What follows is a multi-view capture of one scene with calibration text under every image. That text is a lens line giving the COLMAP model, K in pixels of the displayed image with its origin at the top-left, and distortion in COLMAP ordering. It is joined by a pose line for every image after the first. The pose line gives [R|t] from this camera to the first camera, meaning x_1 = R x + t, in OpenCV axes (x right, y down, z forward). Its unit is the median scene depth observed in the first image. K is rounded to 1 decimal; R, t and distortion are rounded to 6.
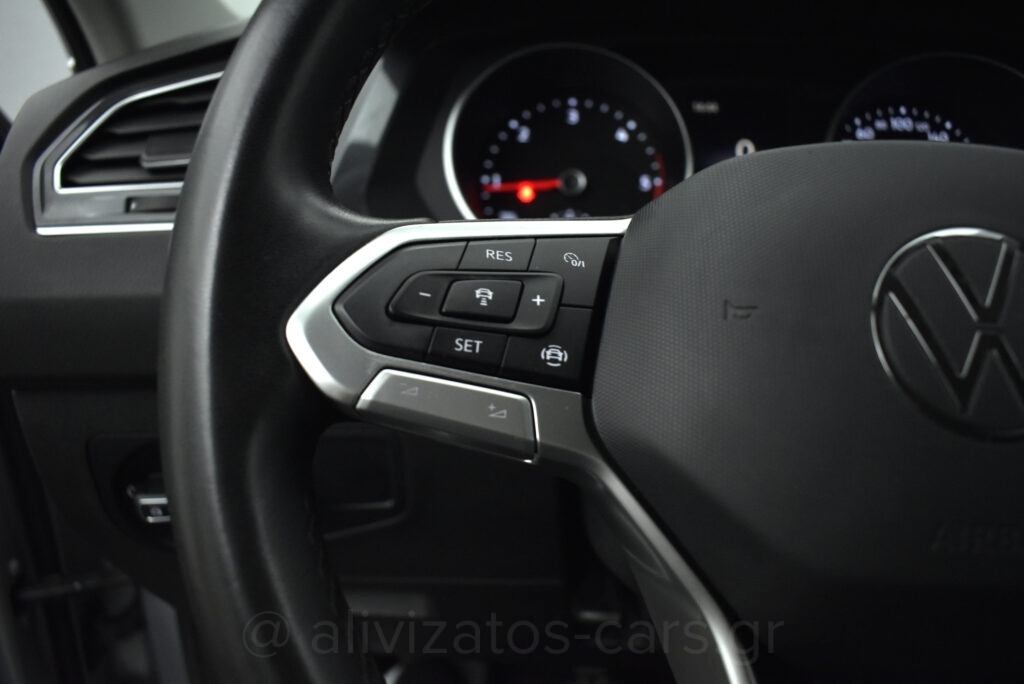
lens RADIAL K [[781.5, 0, 512.0], [0, 781.5, 342.0], [0, 0, 1]] dist [-0.094561, 0.000828]
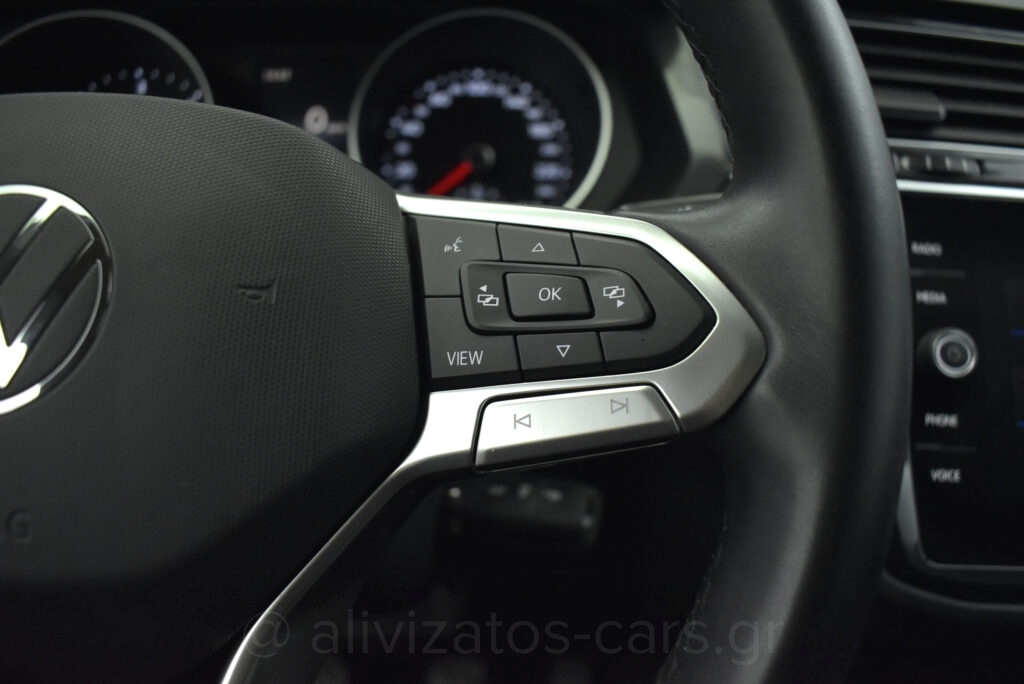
lens RADIAL K [[806.7, 0, 512.0], [0, 806.7, 342.0], [0, 0, 1]] dist [-0.092903, 0.002395]
pose [[0.991817, -0.022815, 0.125614, 0.524923], [0.020724, 0.999625, 0.017923, 0.017462], [-0.125976, -0.015173, 0.991917, -0.008787]]
